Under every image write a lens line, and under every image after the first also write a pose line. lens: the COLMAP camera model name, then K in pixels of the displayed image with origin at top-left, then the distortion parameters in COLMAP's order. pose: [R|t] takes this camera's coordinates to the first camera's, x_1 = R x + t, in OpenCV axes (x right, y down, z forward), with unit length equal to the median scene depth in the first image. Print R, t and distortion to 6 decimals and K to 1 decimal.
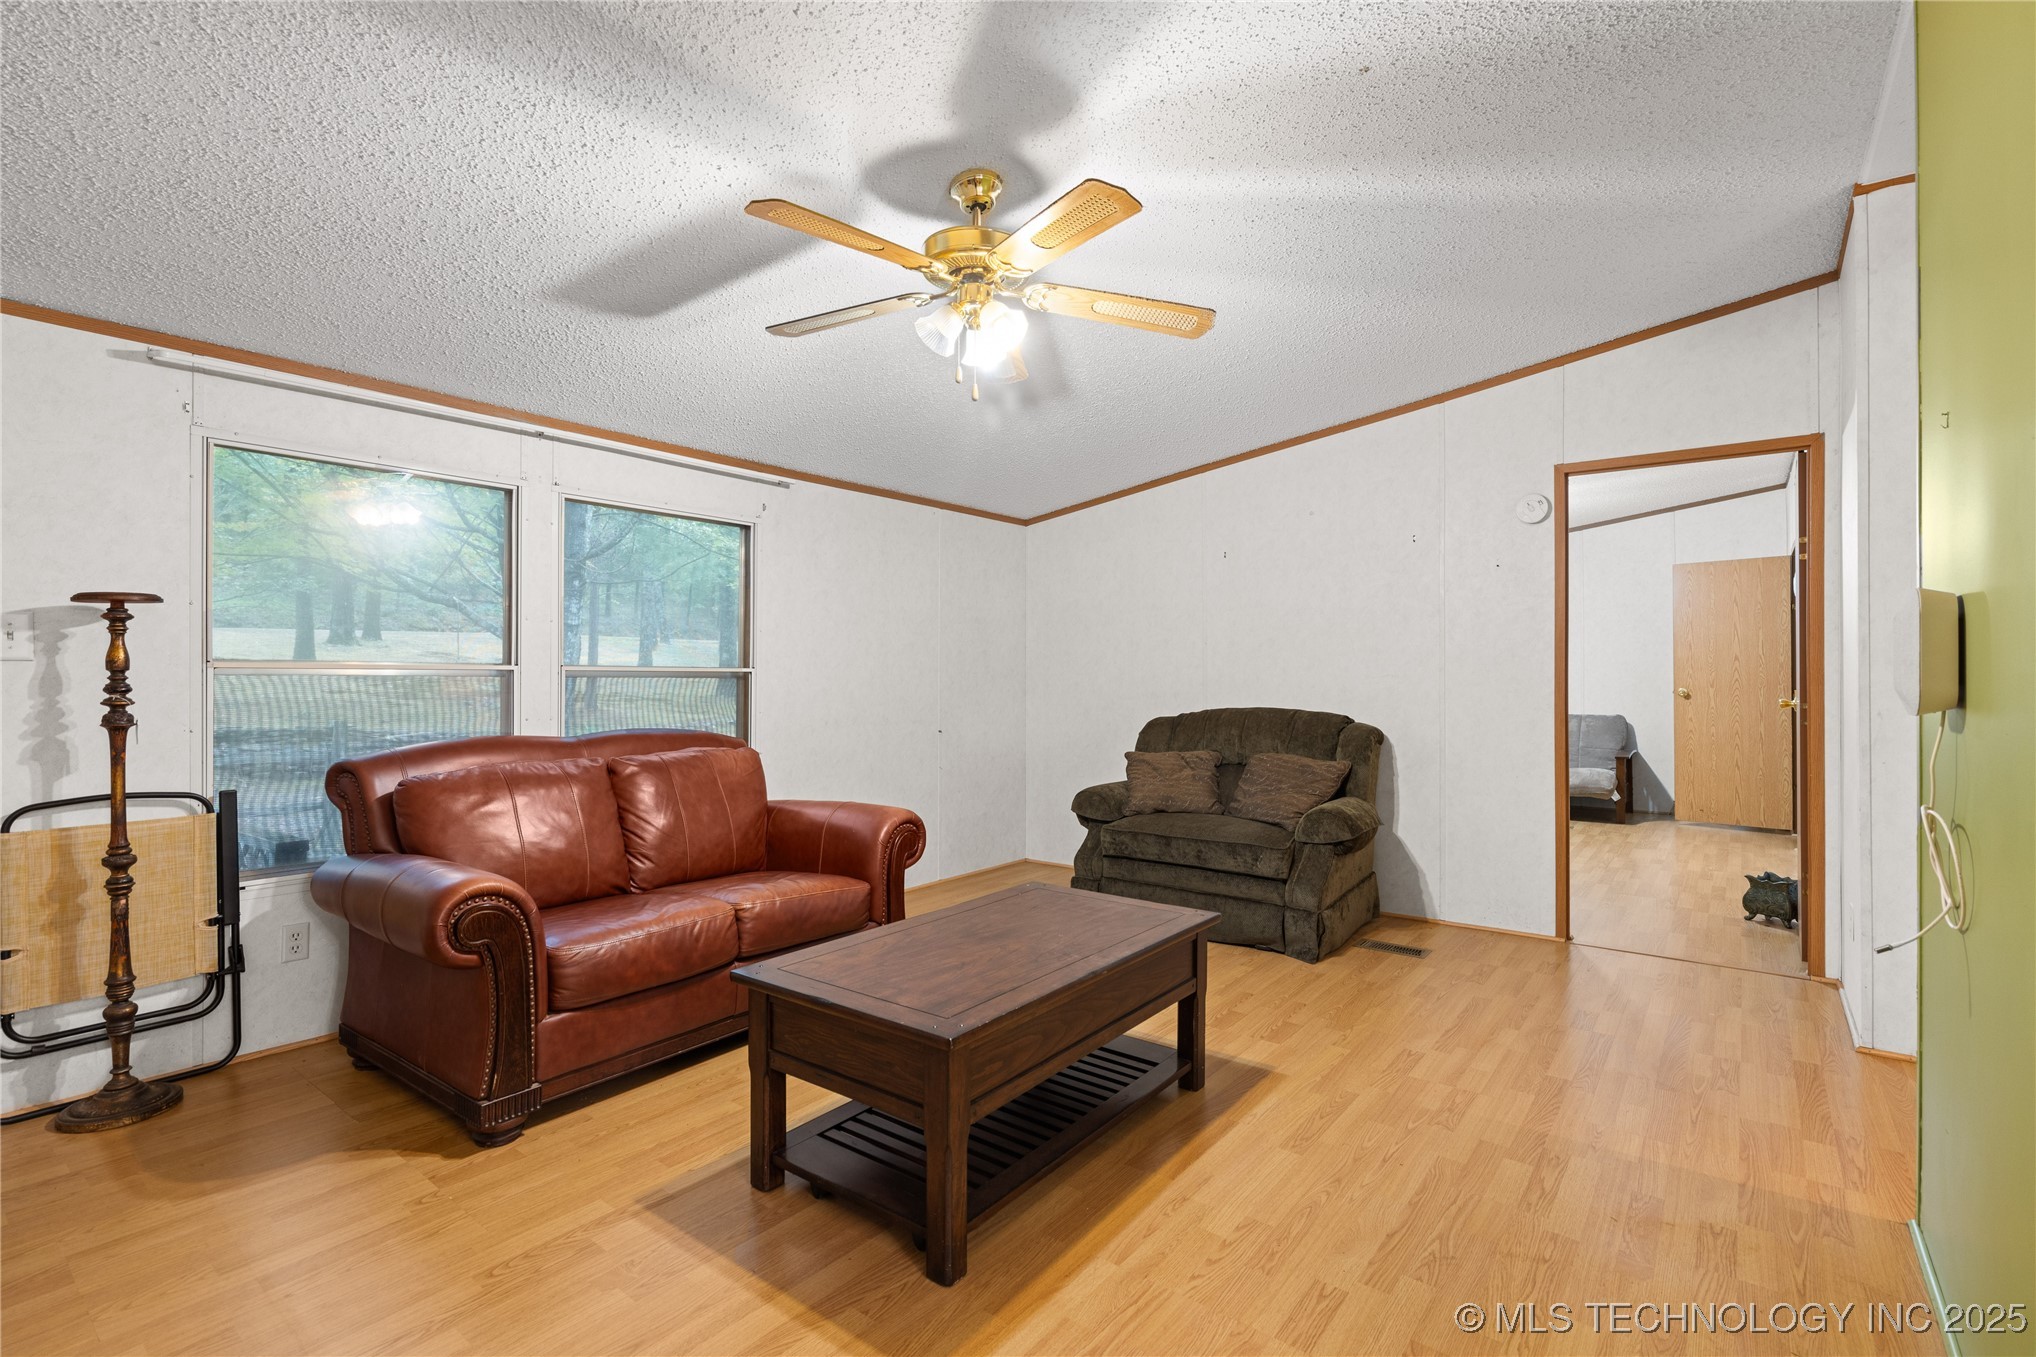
lens RADIAL K [[933.4, 0, 1020.8], [0, 933.4, 670.2], [0, 0, 1]] dist [-0.000404, -0.000106]
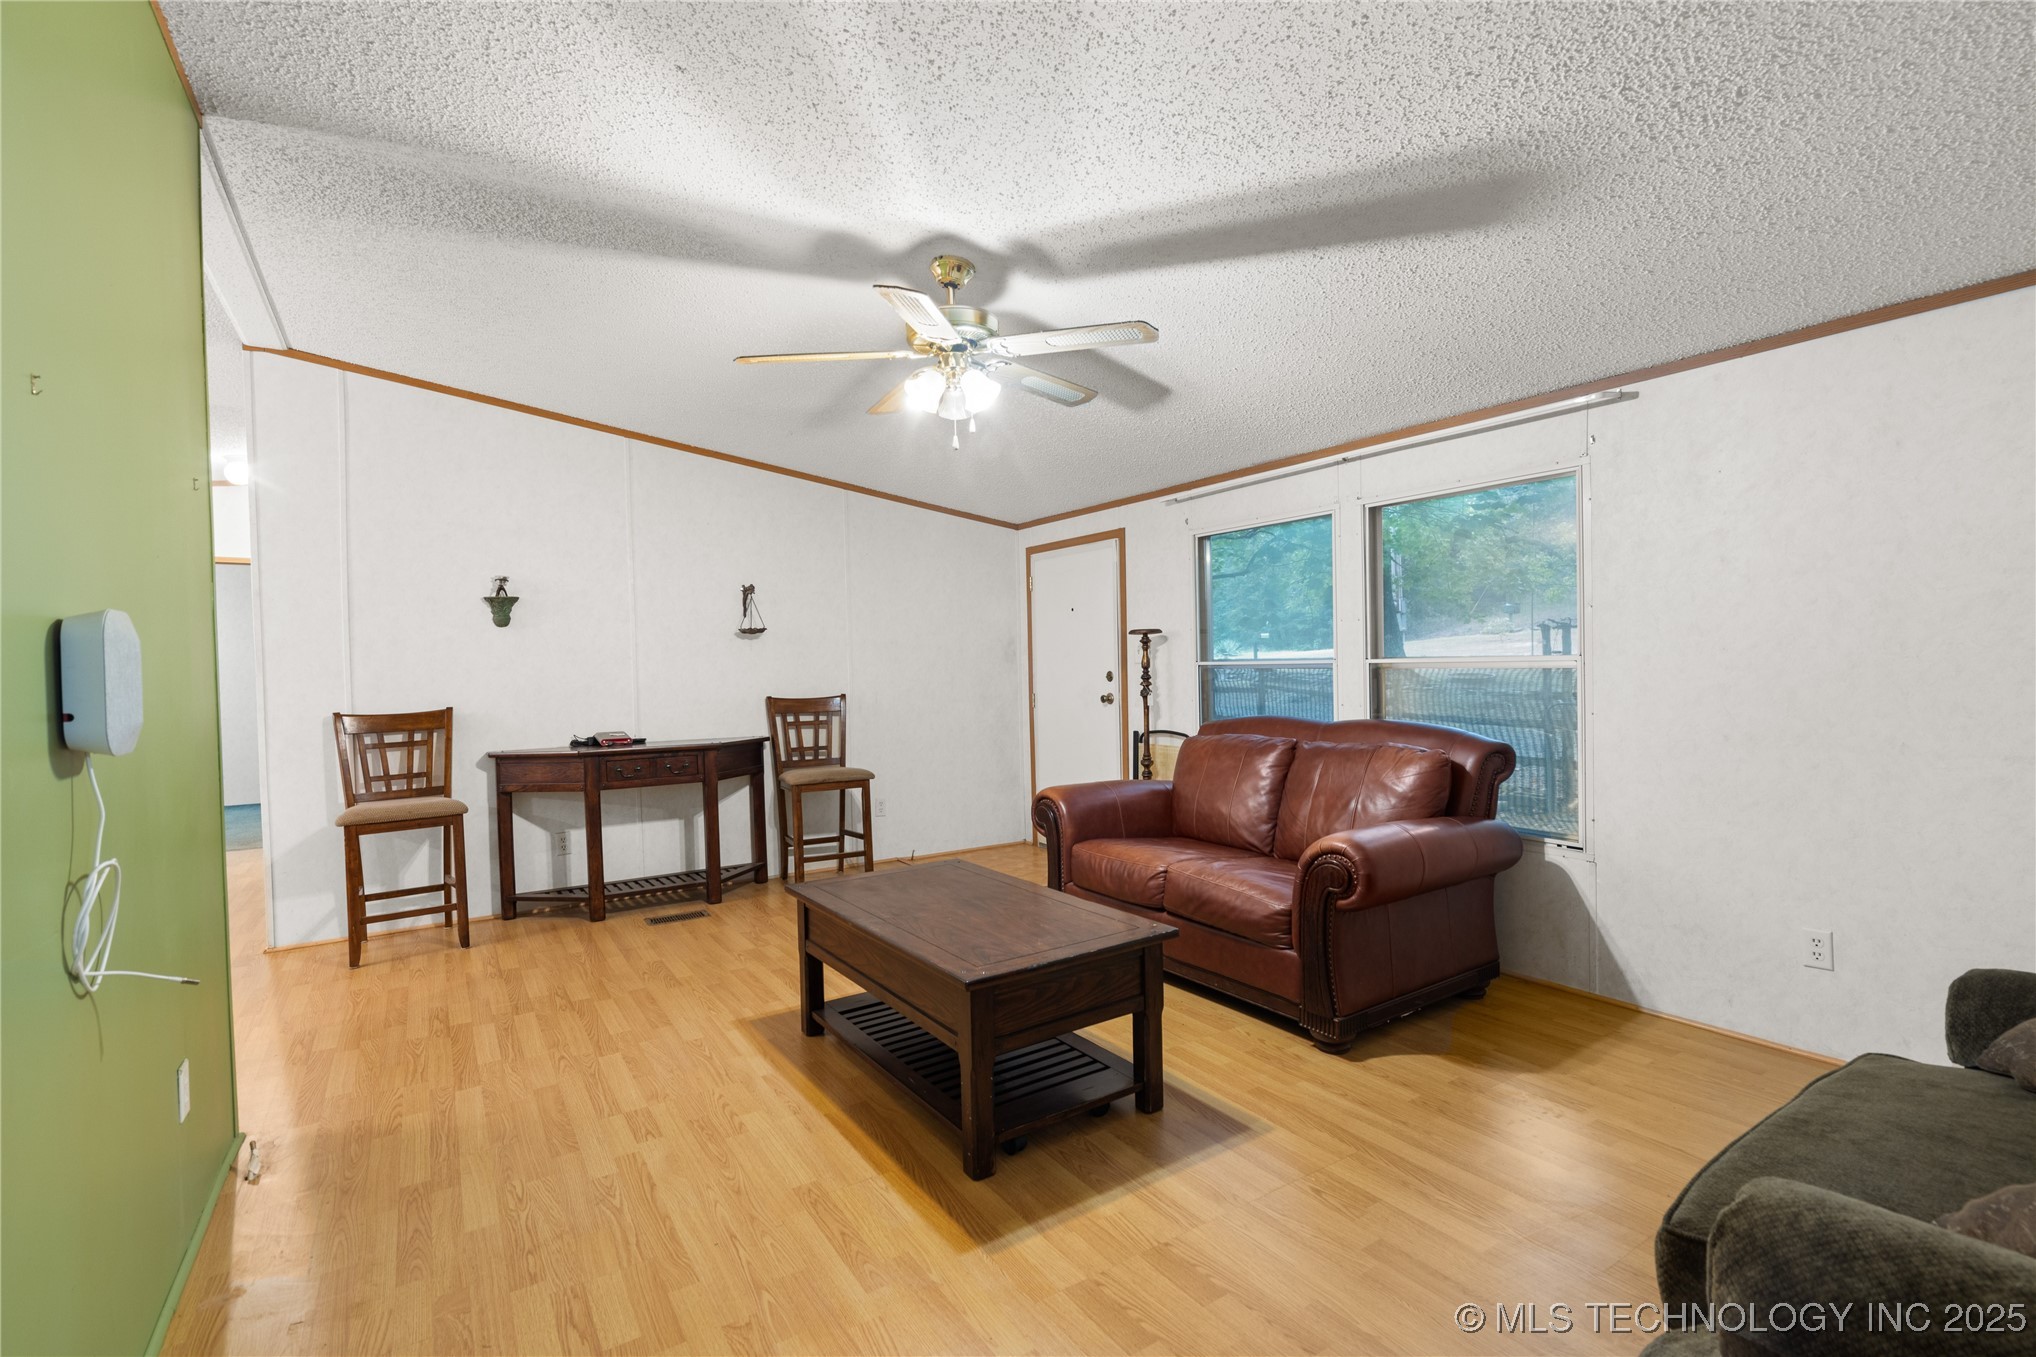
lens RADIAL K [[929.1, 0, 1018.0], [0, 929.1, 678.5], [0, 0, 1]] dist [-0.003600, -0.000132]
pose [[-0.333559, 0.019000, -0.942538, 1.021967], [0.028088, 0.999553, 0.010210, -0.005727], [0.942311, -0.023069, -0.333944, 1.424678]]
